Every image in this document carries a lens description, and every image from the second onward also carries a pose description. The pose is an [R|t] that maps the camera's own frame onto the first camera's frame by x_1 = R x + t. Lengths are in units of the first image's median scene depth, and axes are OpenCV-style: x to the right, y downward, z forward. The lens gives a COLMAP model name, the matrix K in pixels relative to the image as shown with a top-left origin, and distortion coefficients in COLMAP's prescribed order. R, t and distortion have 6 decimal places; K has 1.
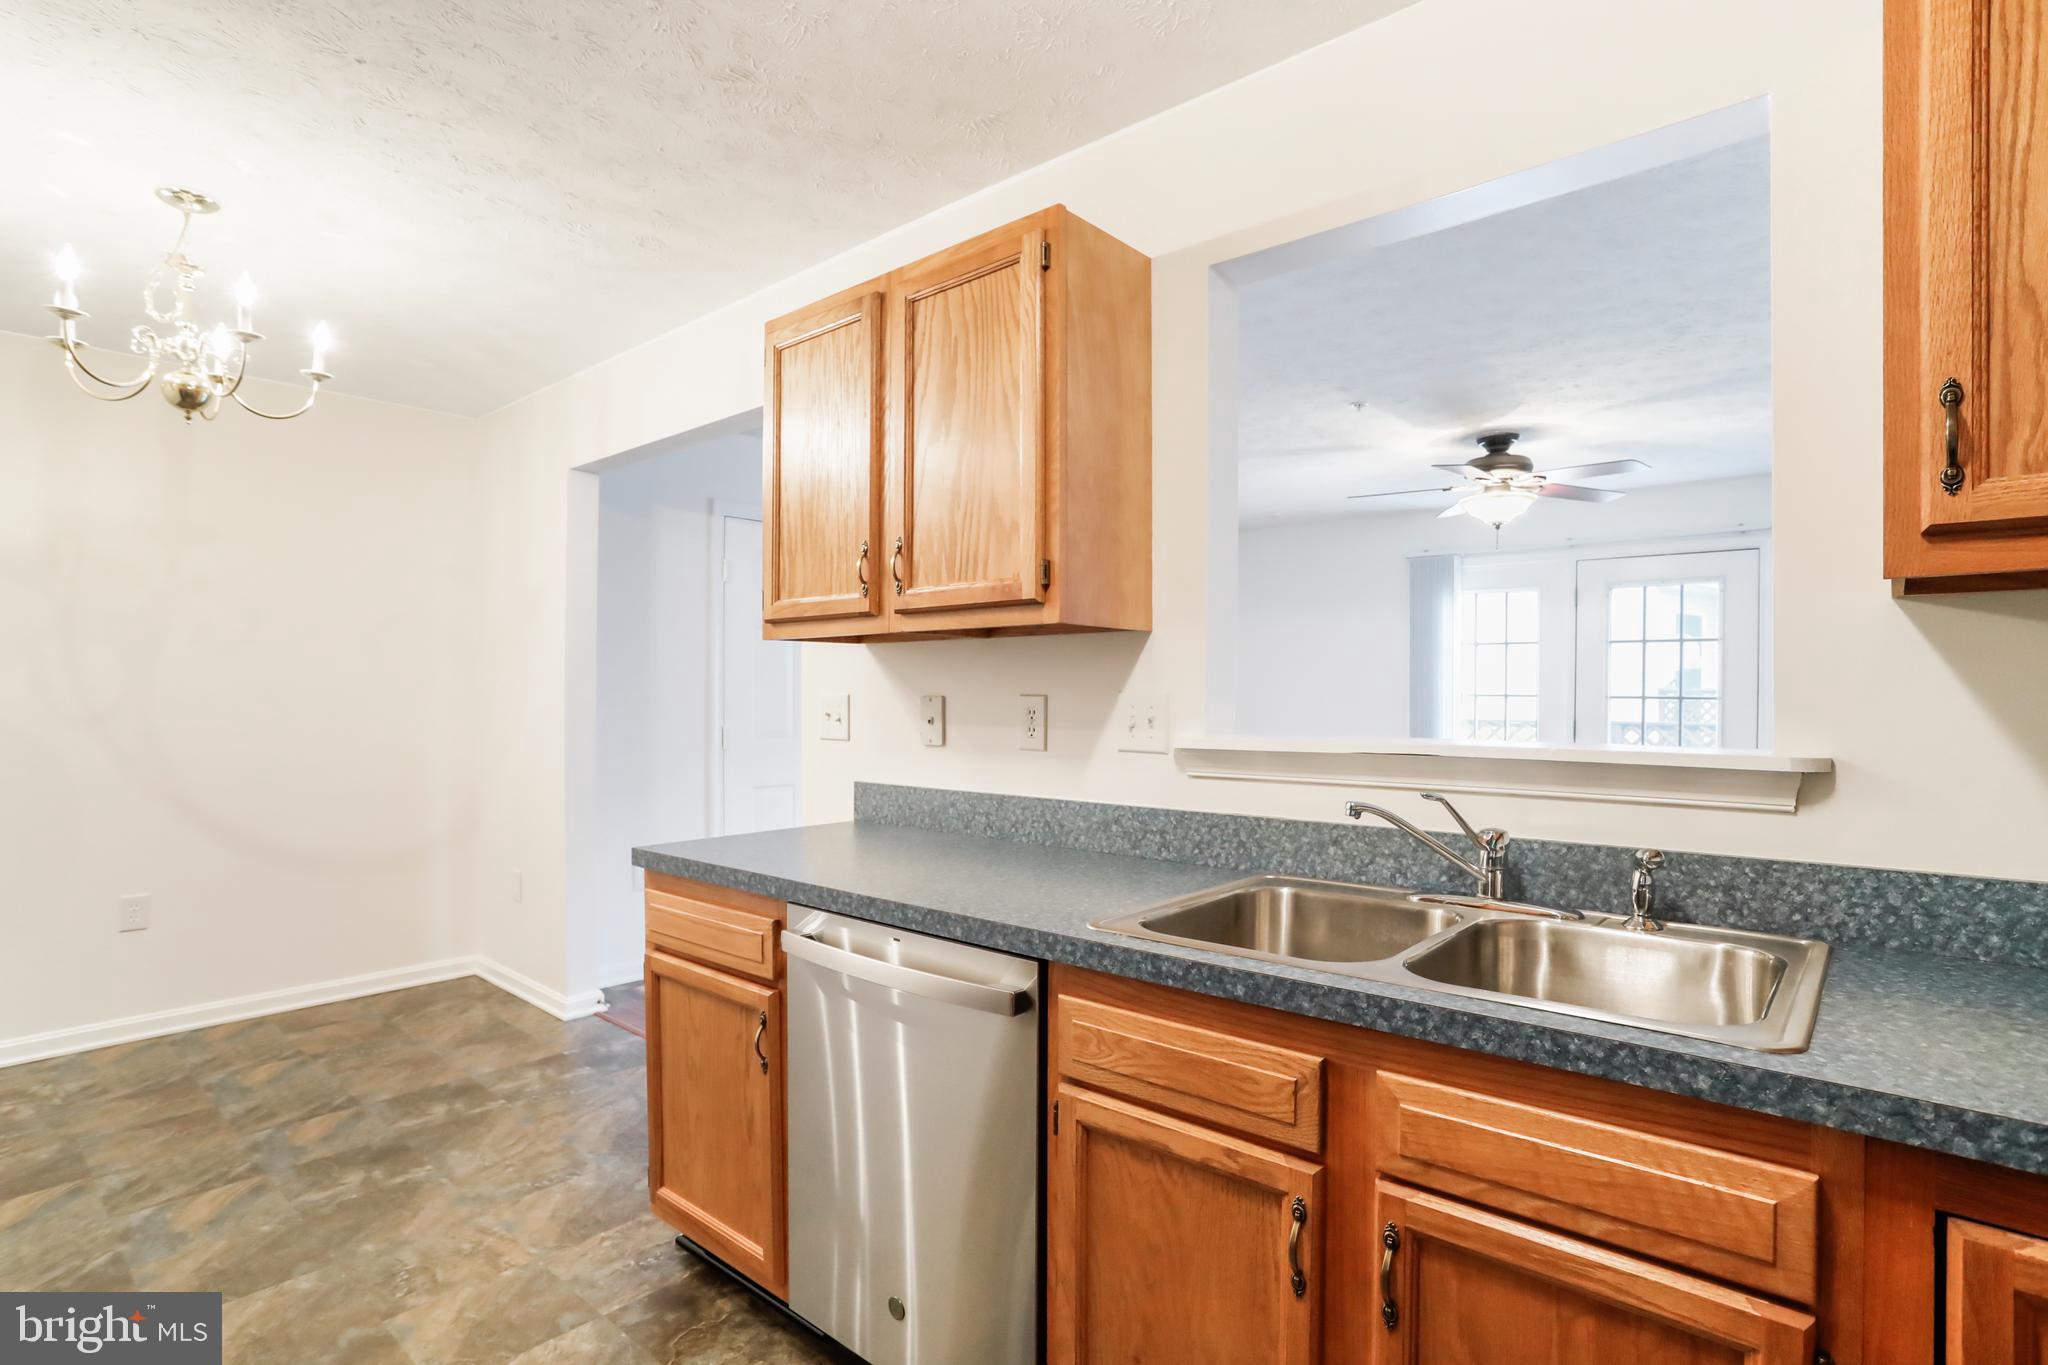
lens RADIAL K [[1002.3, 0, 1011.5], [0, 1002.3, 701.5], [0, 0, 1]] dist [-0.053541, 0.027814]
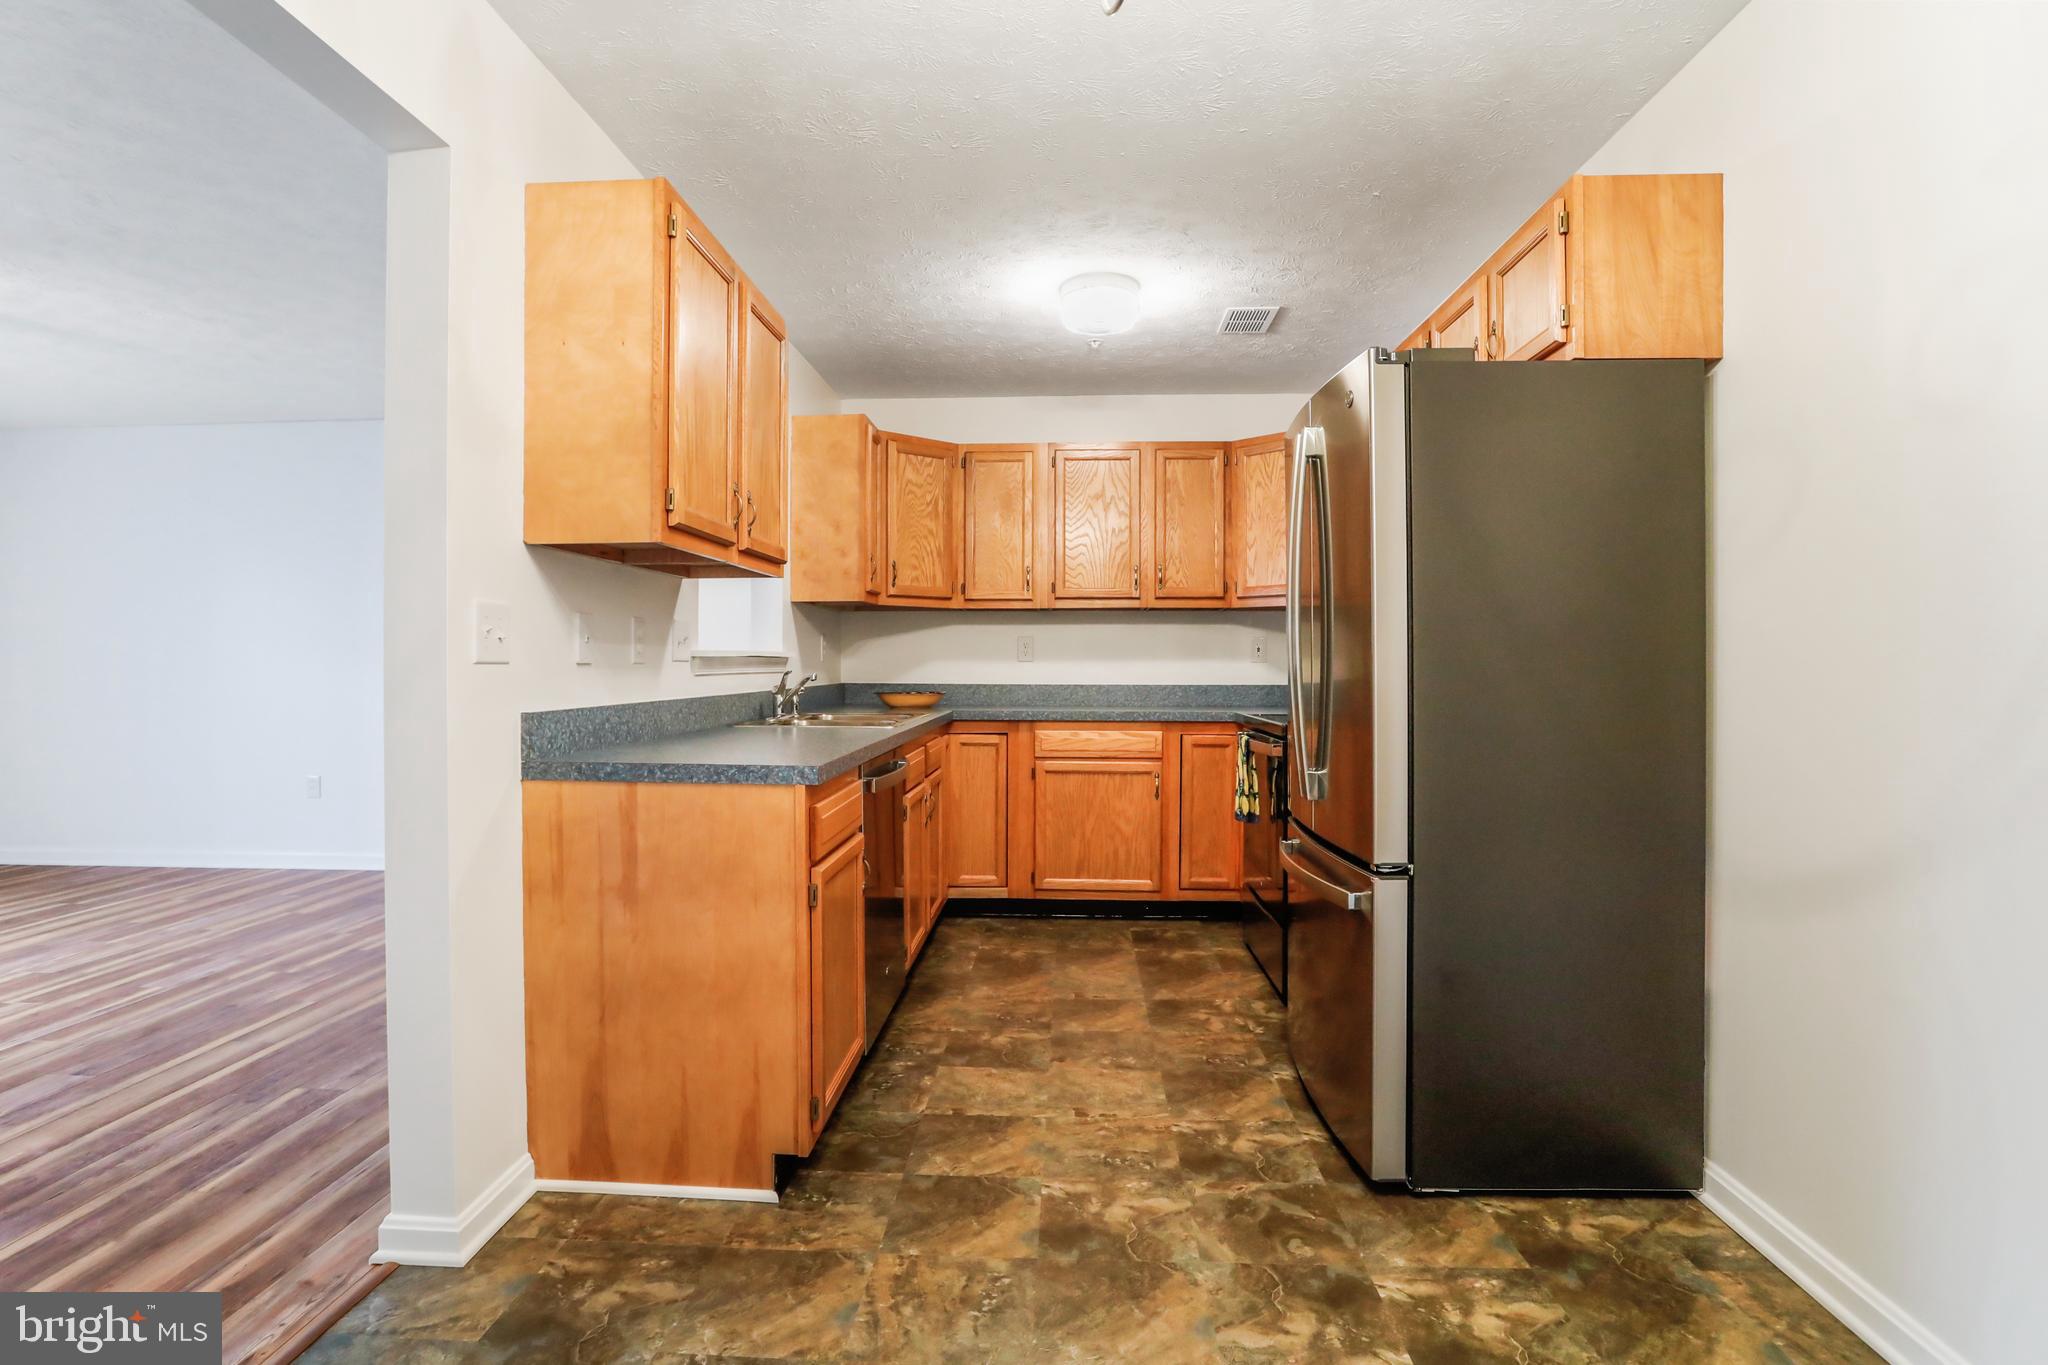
lens RADIAL K [[1031.2, 0, 1012.8], [0, 1031.2, 669.2], [0, 0, 1]] dist [-0.053707, 0.024351]
pose [[-0.615115, -0.005113, 0.788421, -1.179541], [0.002961, 0.999957, 0.008795, 0.043698], [-0.788432, 0.007745, -0.615073, 1.360292]]
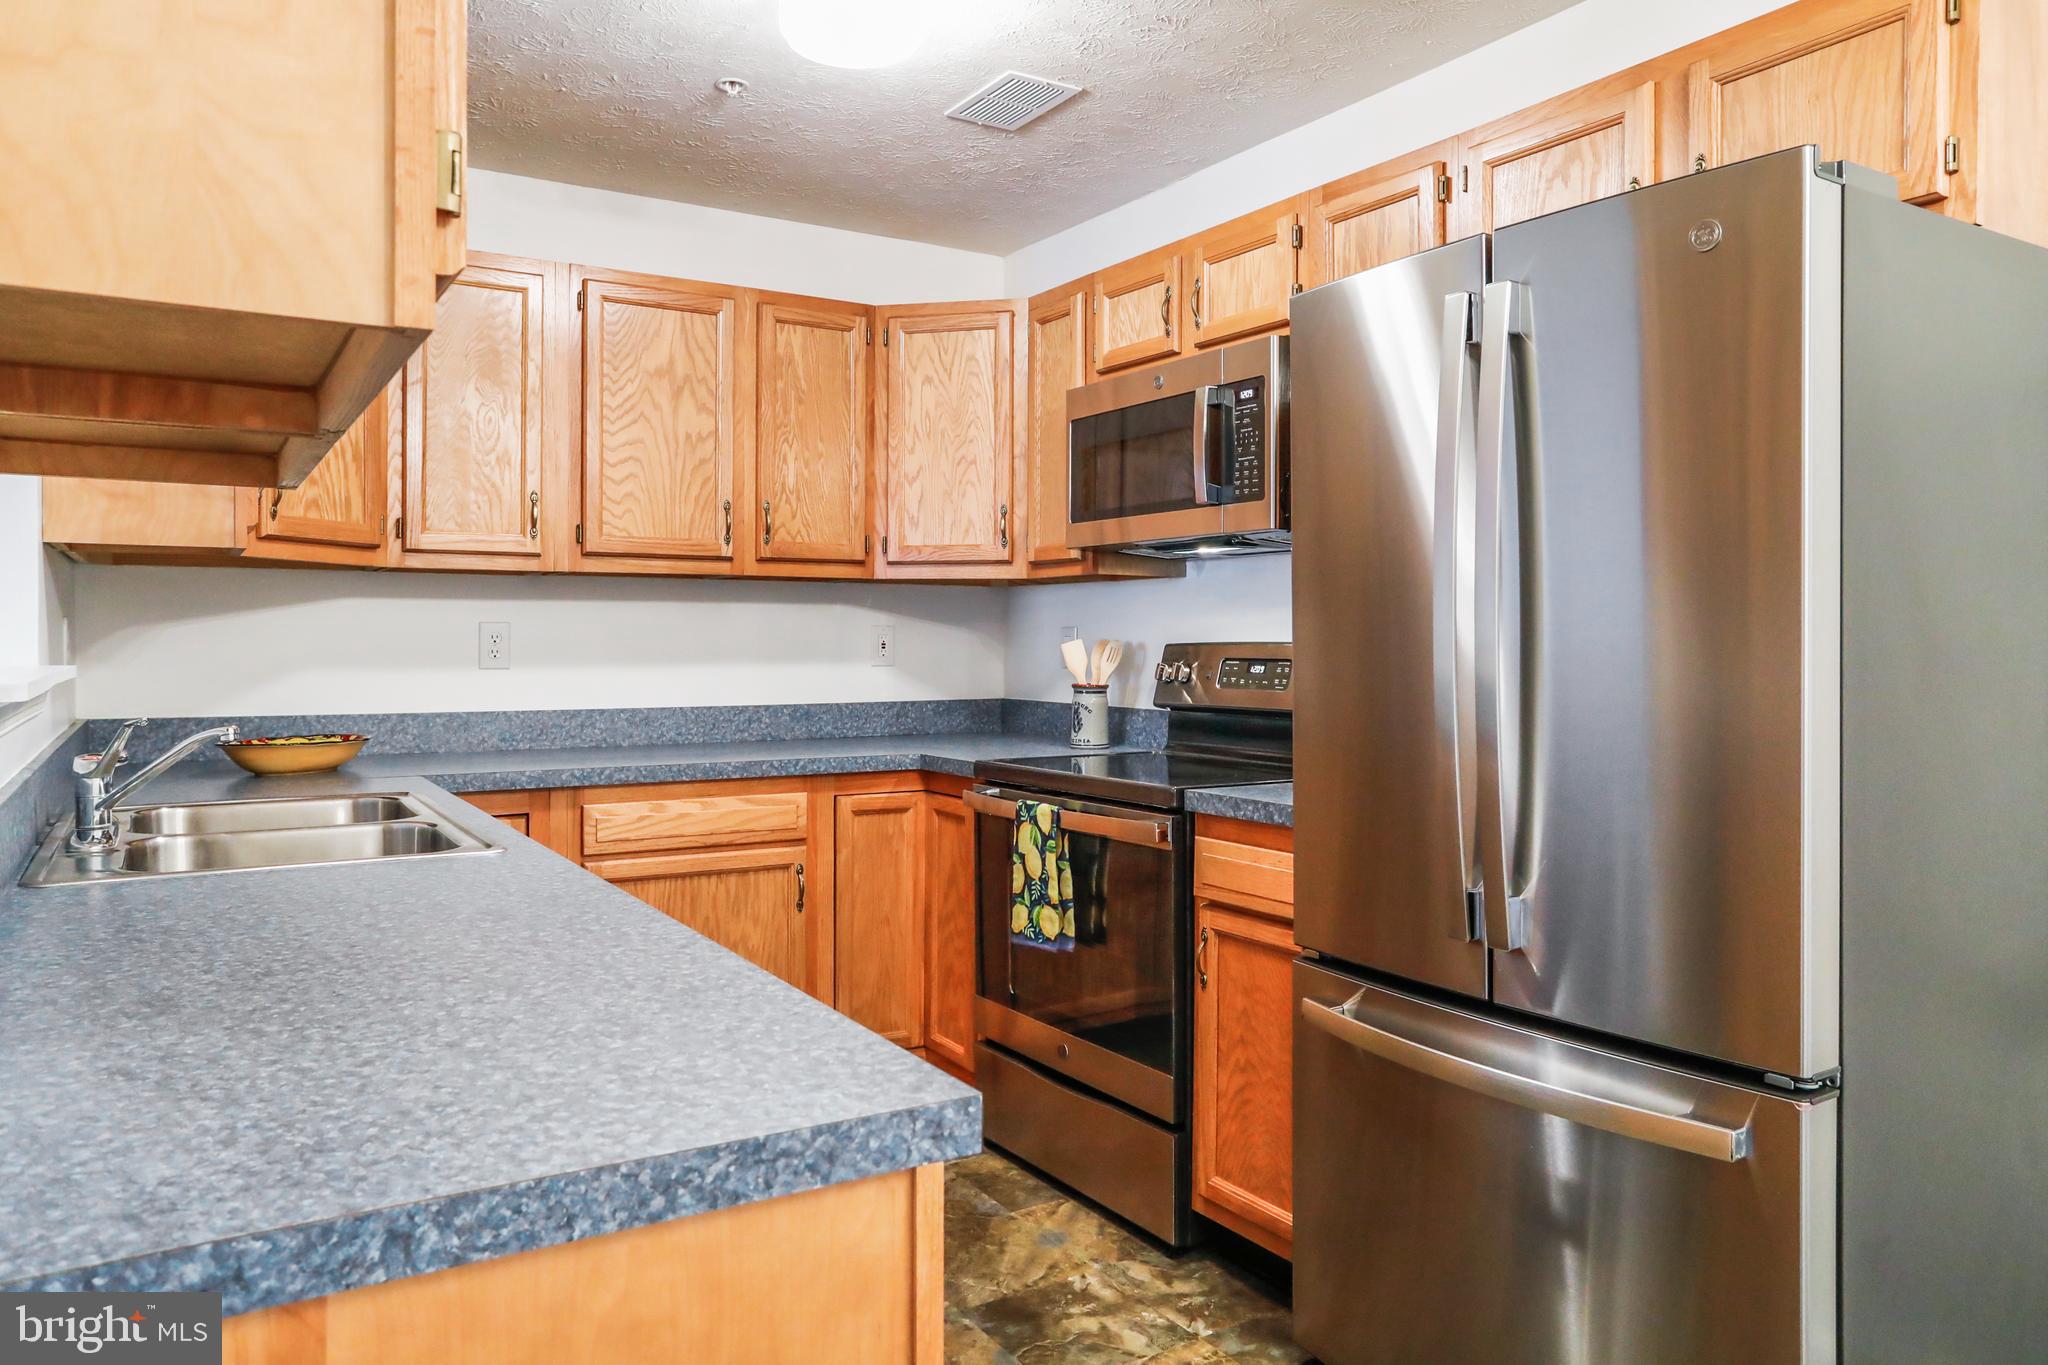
lens RADIAL K [[1372.2, 0, 997.9], [0, 1372.2, 646.4], [0, 0, 1]] dist [-0.031624, 0.032566]
pose [[-0.955217, -0.003163, 0.295891, -0.473872], [-0.000118, 0.999947, 0.010307, 0.005659], [-0.295907, 0.009811, -0.955166, 1.304327]]
